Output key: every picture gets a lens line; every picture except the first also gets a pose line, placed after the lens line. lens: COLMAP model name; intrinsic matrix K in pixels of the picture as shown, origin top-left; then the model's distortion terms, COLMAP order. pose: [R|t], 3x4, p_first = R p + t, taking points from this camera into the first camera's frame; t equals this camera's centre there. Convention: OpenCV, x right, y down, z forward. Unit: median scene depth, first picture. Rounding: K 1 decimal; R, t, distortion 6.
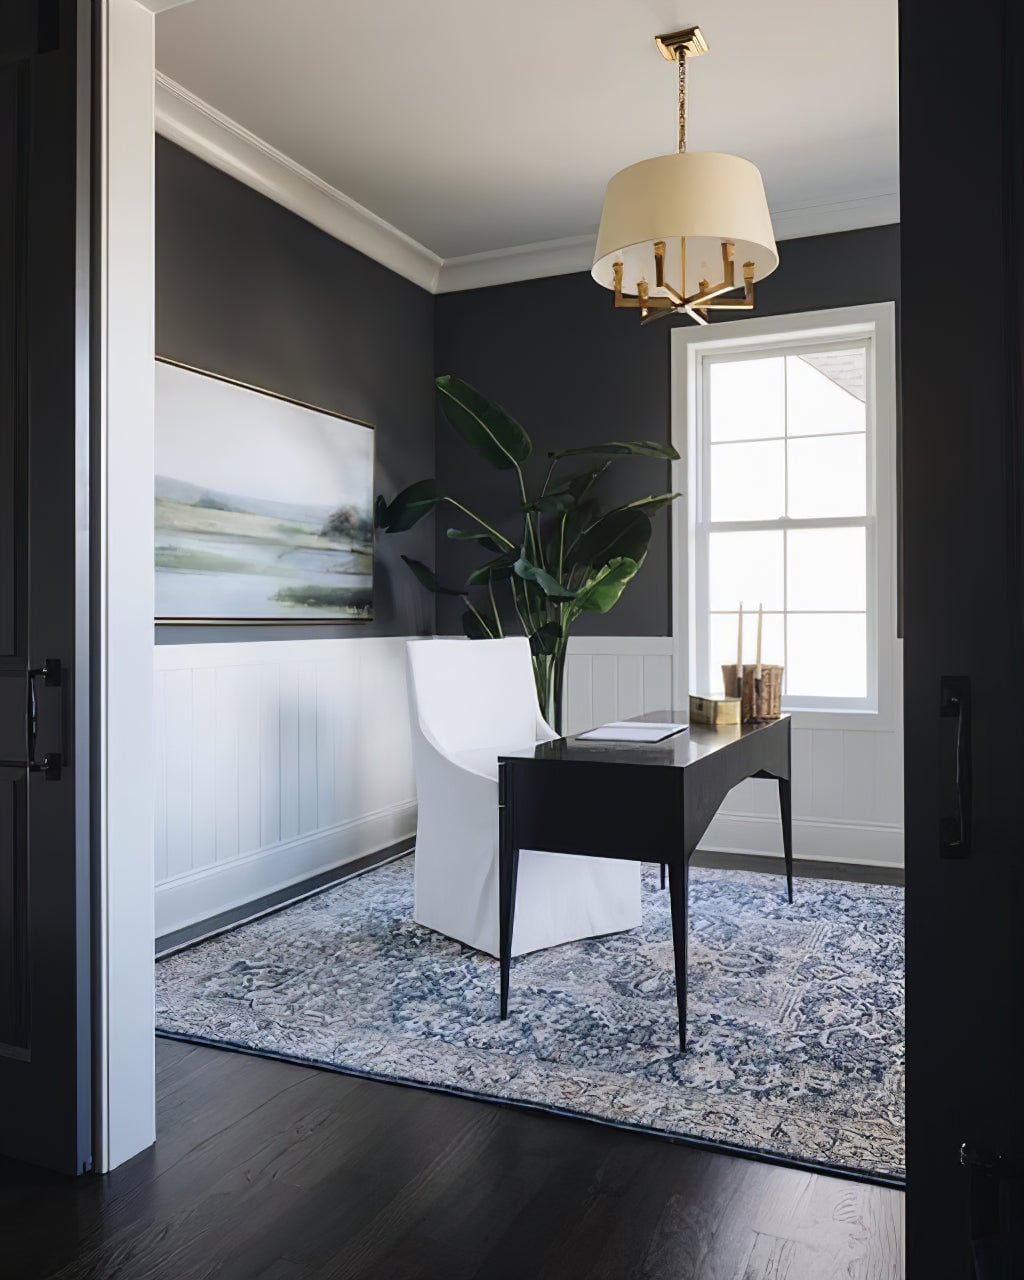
lens RADIAL K [[1040.0, 0, 508.8], [0, 1040.0, 617.4], [0, 0, 1]] dist [-0.014540, 0.006676]
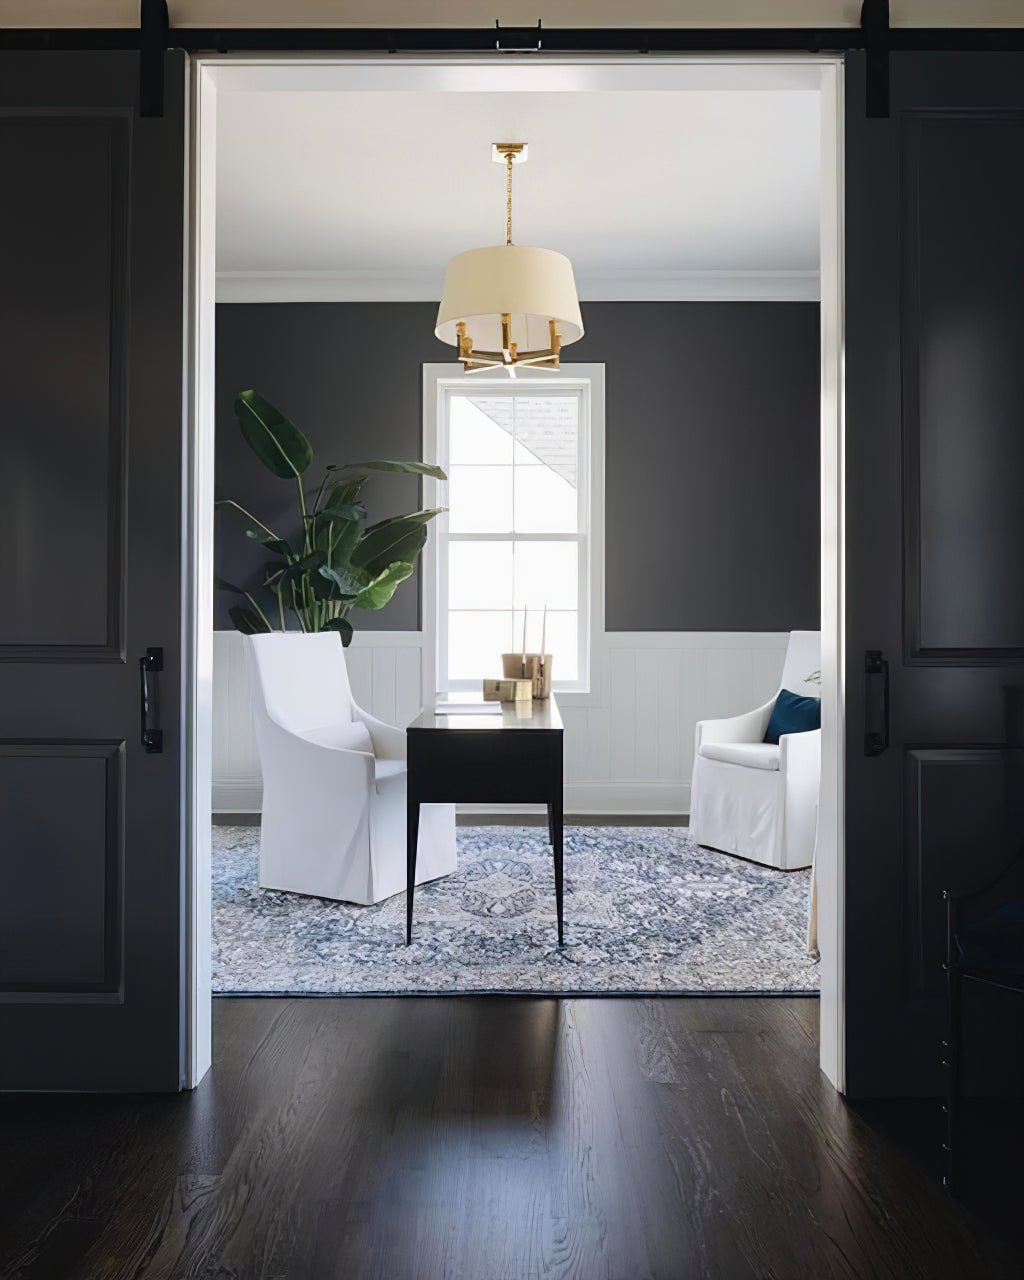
lens RADIAL K [[1040.0, 0, 508.8], [0, 1040.0, 617.4], [0, 0, 1]] dist [-0.014540, 0.006676]
pose [[0.908528, 0.005035, 0.417794, -0.318713], [-0.006019, 0.999981, 0.001038, 0.002140], [-0.417781, -0.003457, 0.908541, -0.117534]]
